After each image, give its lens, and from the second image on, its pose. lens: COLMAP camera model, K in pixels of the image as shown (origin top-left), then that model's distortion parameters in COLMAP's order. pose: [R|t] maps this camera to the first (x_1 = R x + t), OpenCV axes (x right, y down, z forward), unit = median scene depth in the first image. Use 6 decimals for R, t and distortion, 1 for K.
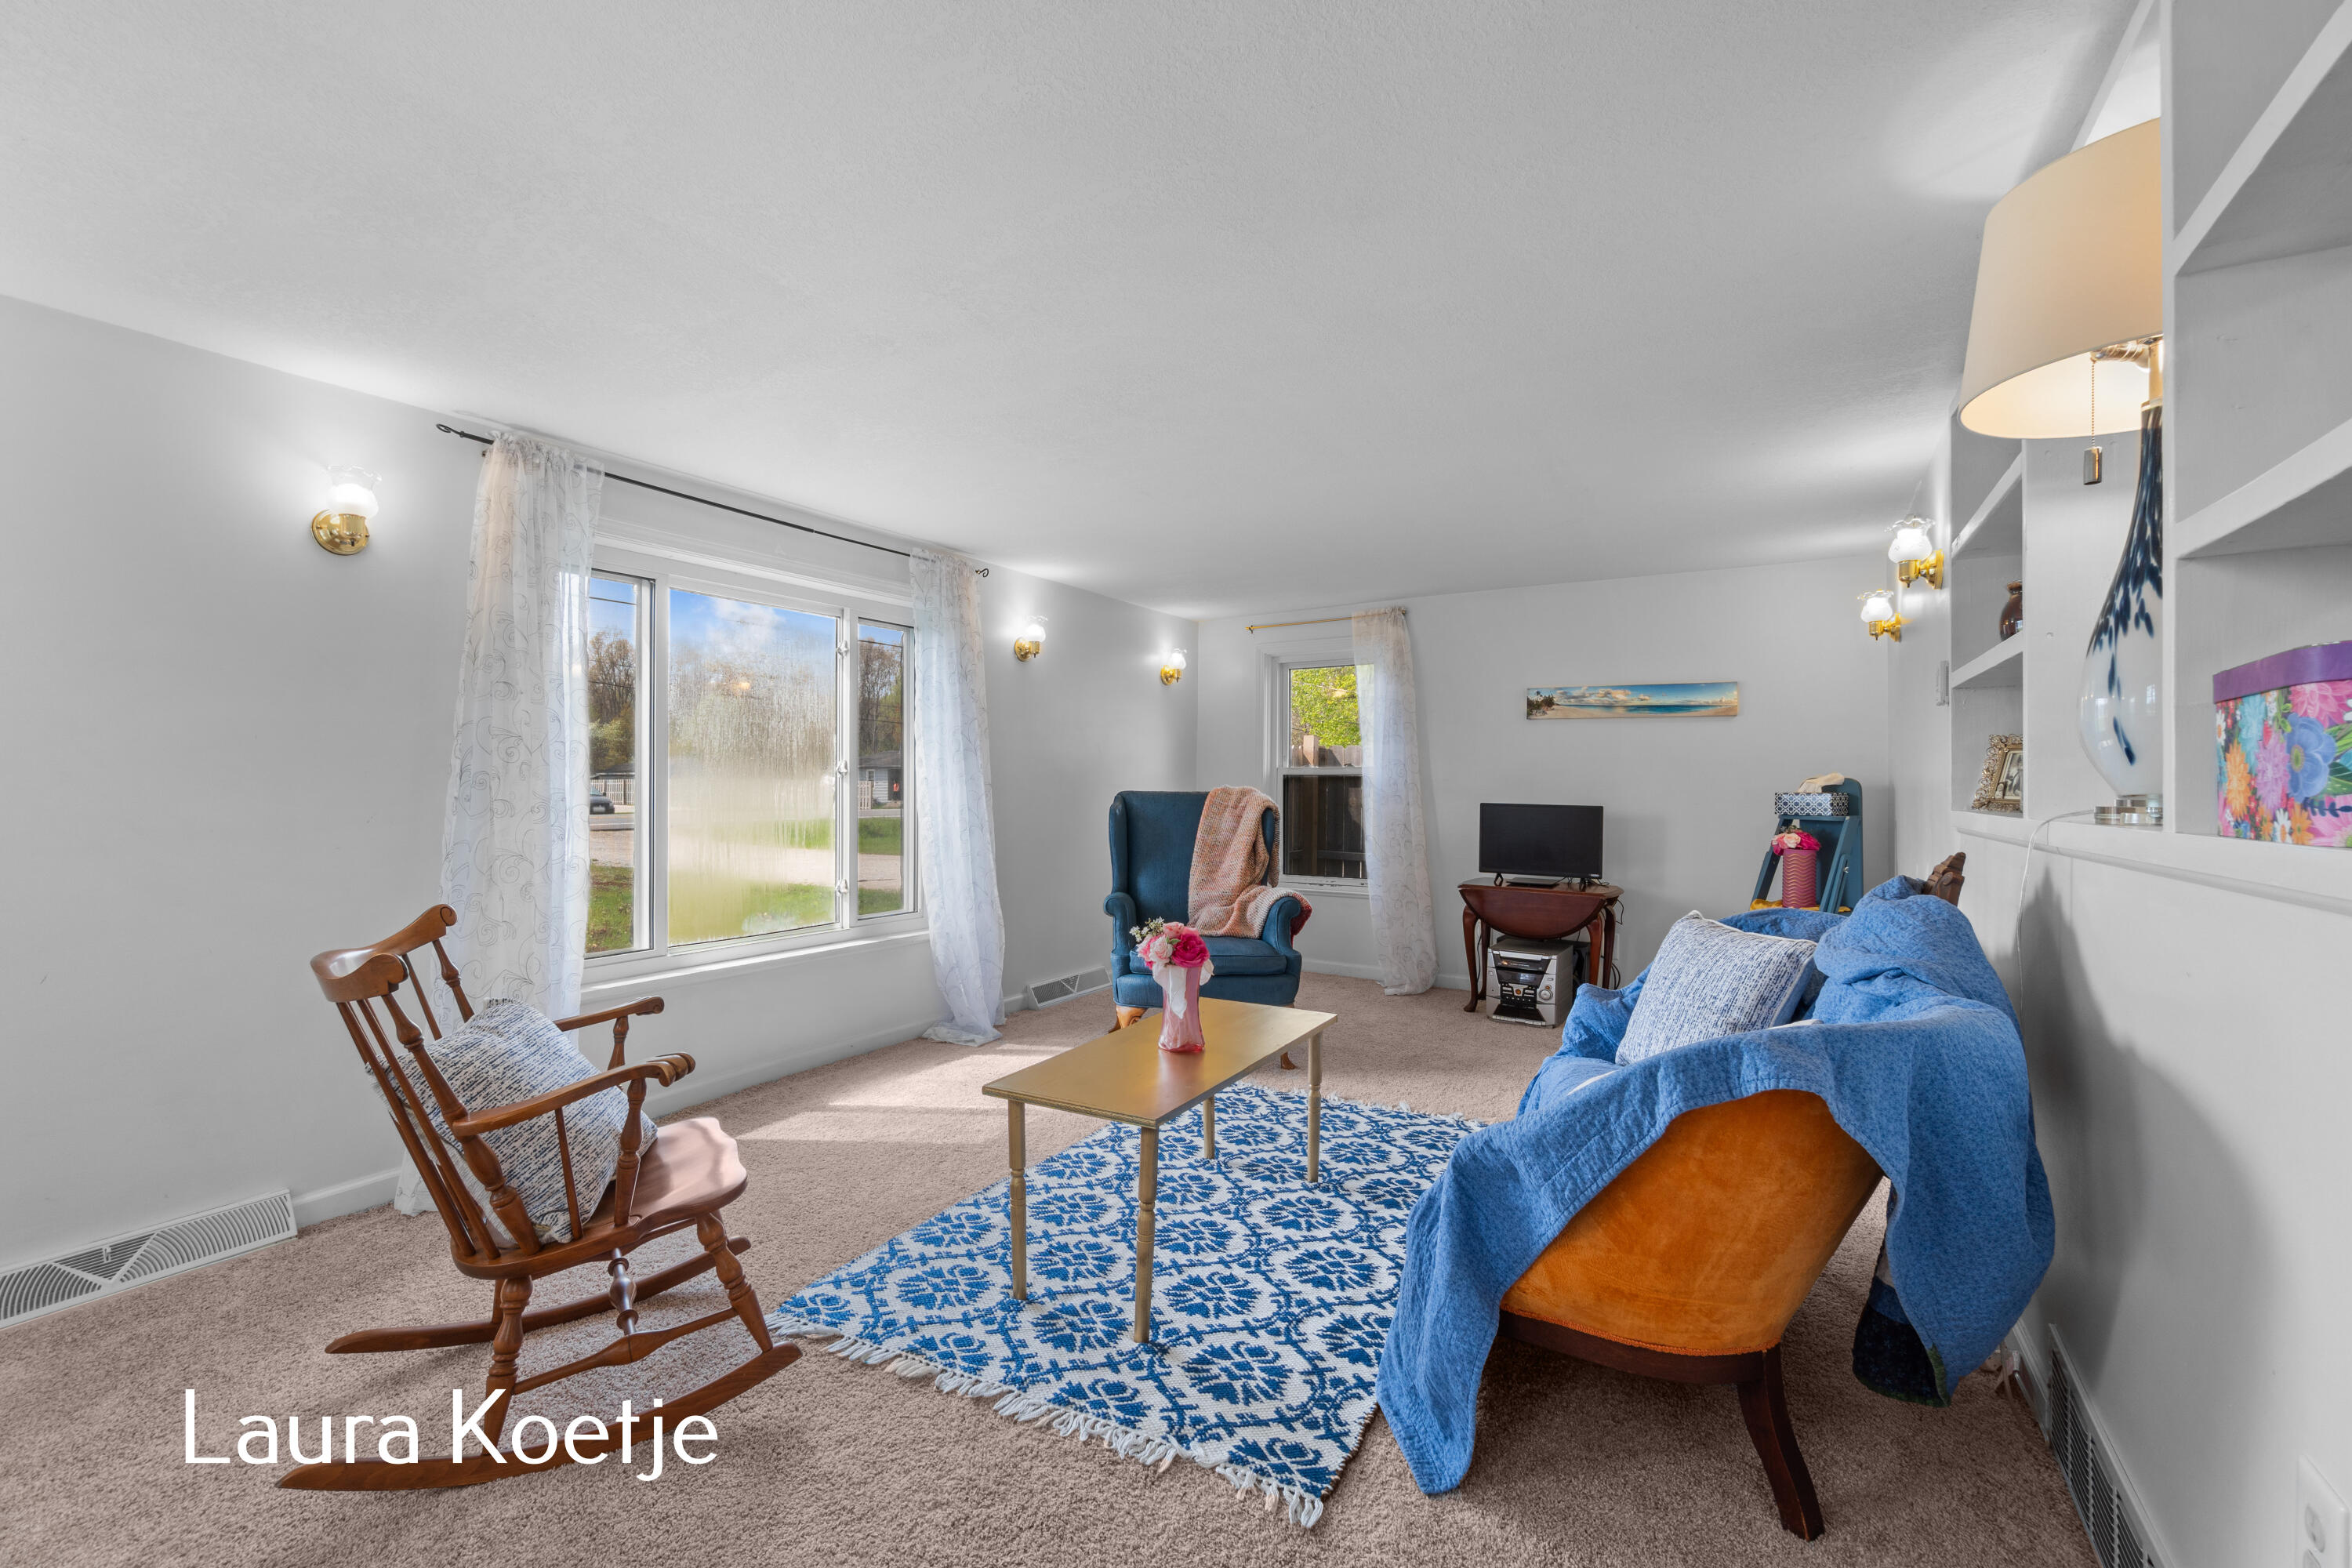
lens RADIAL K [[1011.1, 0, 1145.2], [0, 1011.1, 783.0], [0, 0, 1]] dist [0.000815, 0.000108]
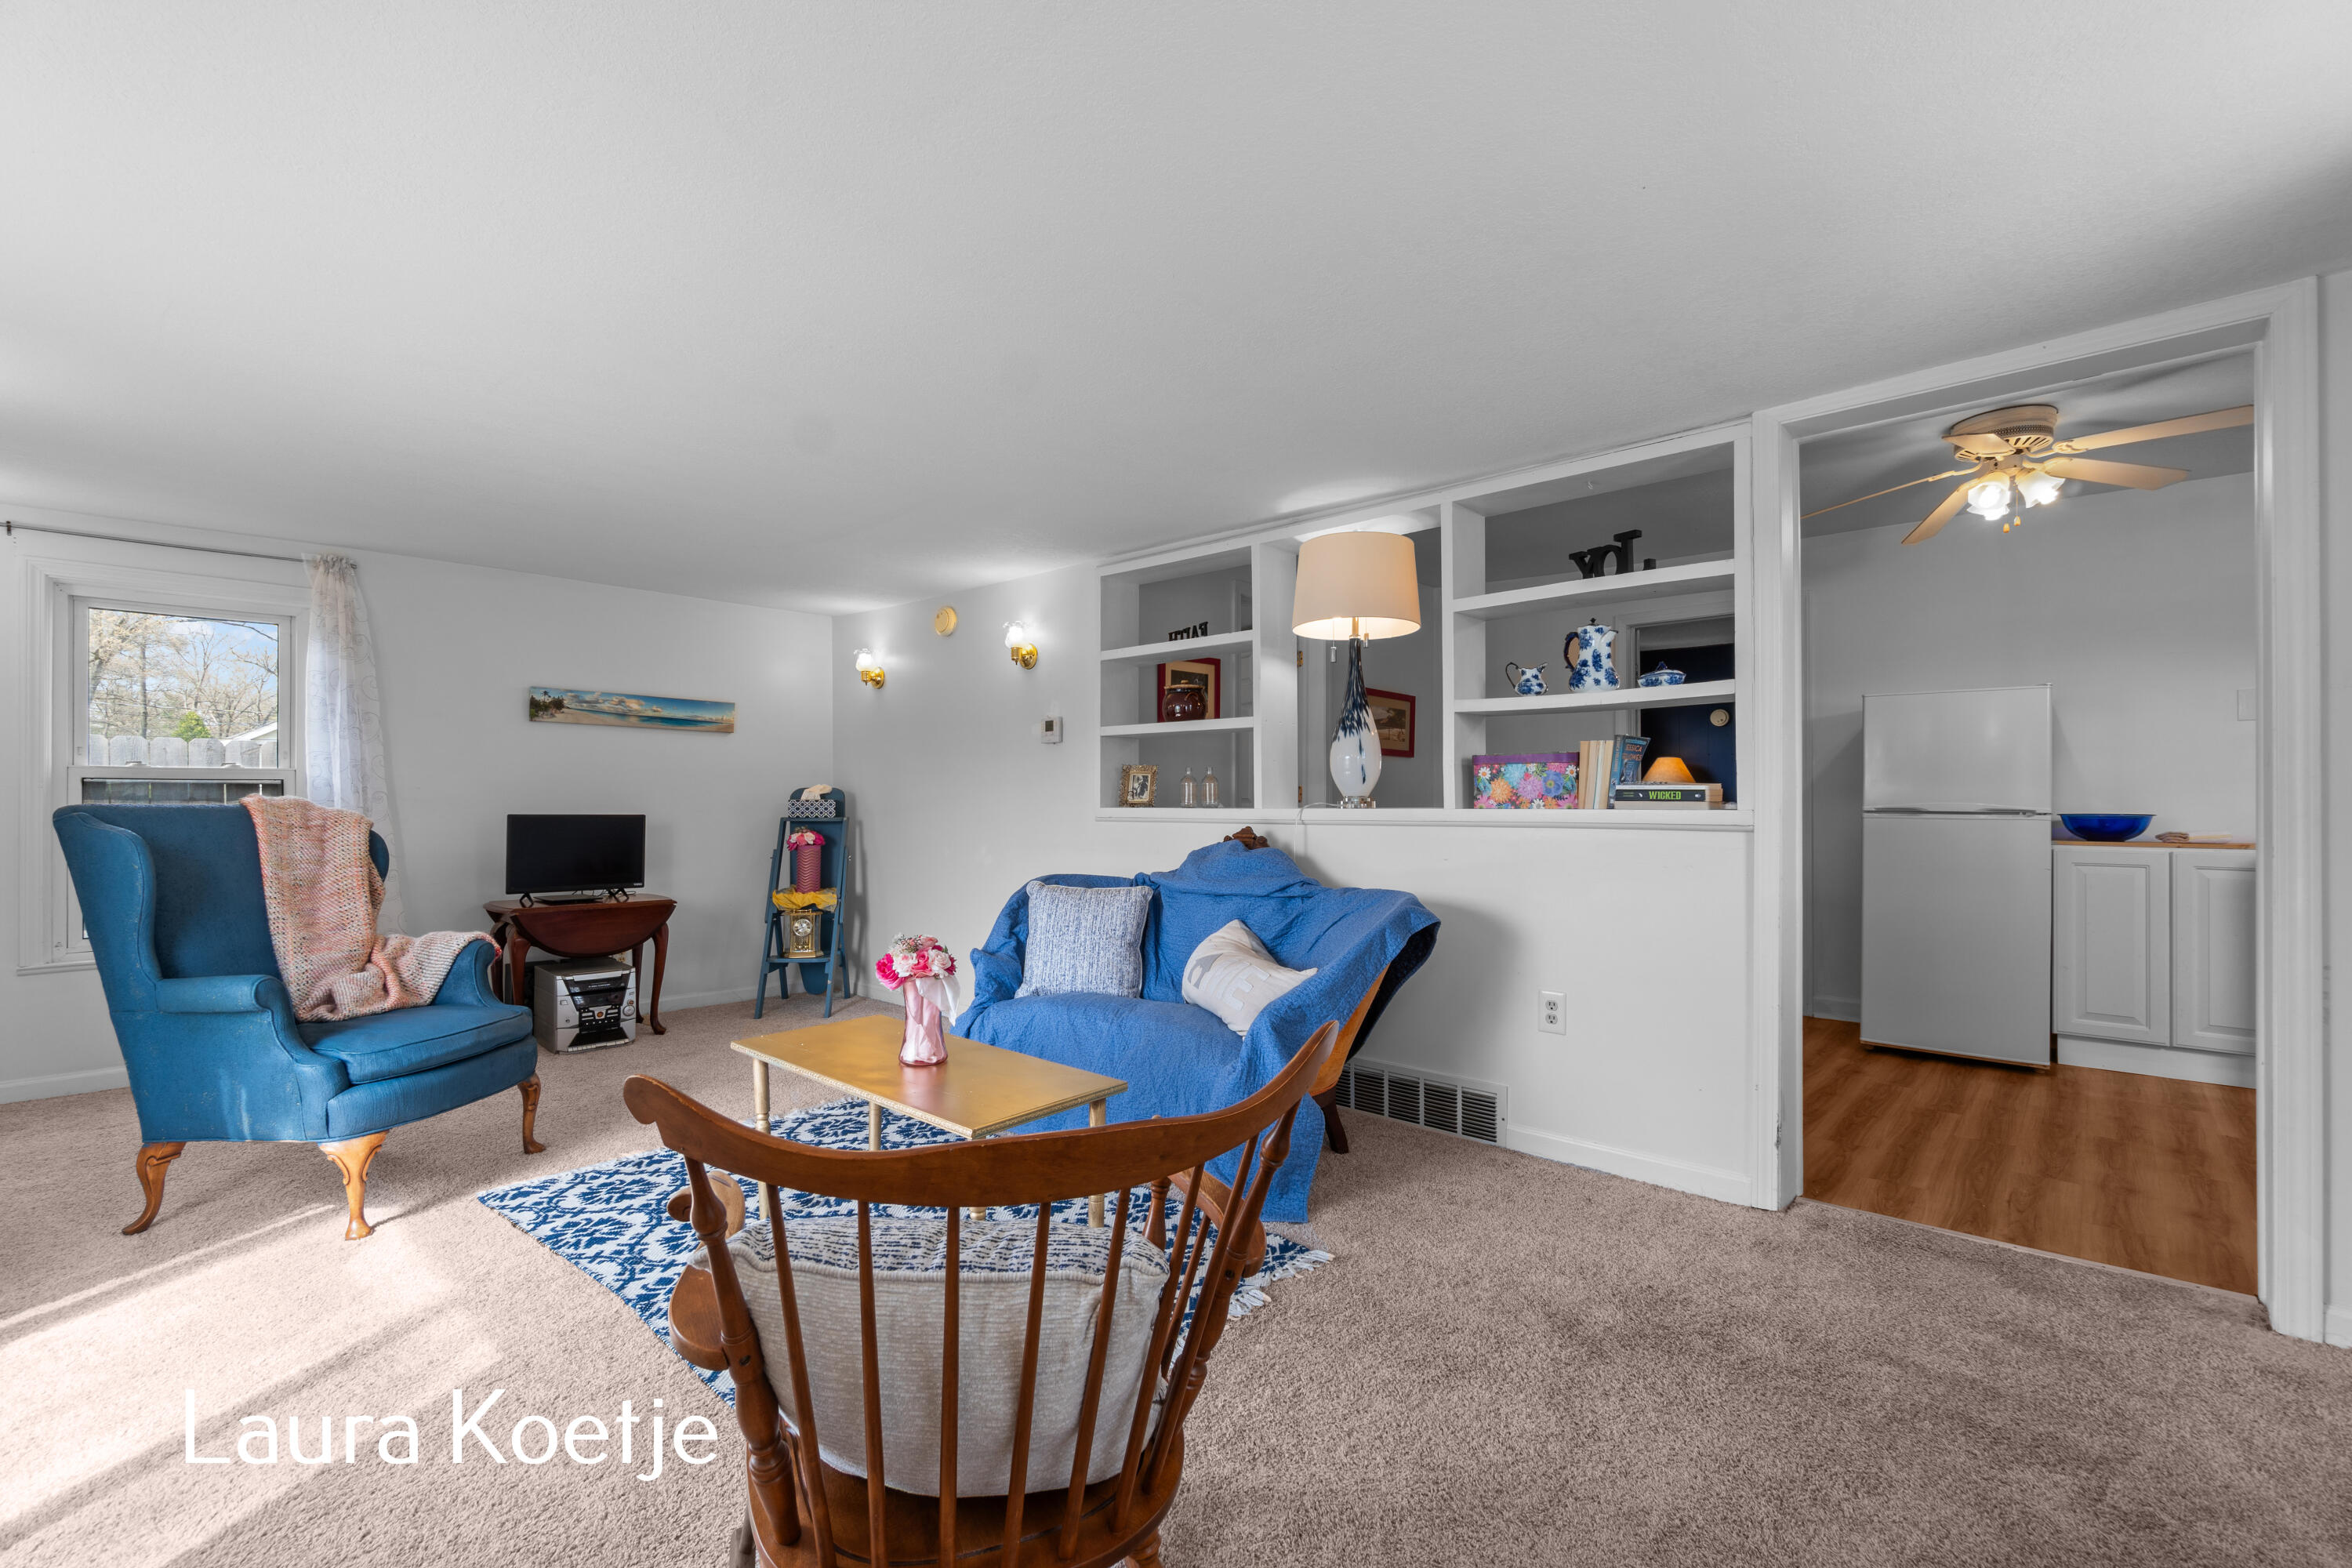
lens RADIAL K [[1018.5, 0, 1177.1], [0, 1018.5, 797.2], [0, 0, 1]] dist [-0.000017, -0.000099]
pose [[0.178763, -0.002861, 0.983888, -0.466578], [-0.000415, 0.999995, 0.002983, 0.002430], [-0.983892, -0.000942, 0.178761, 0.309394]]
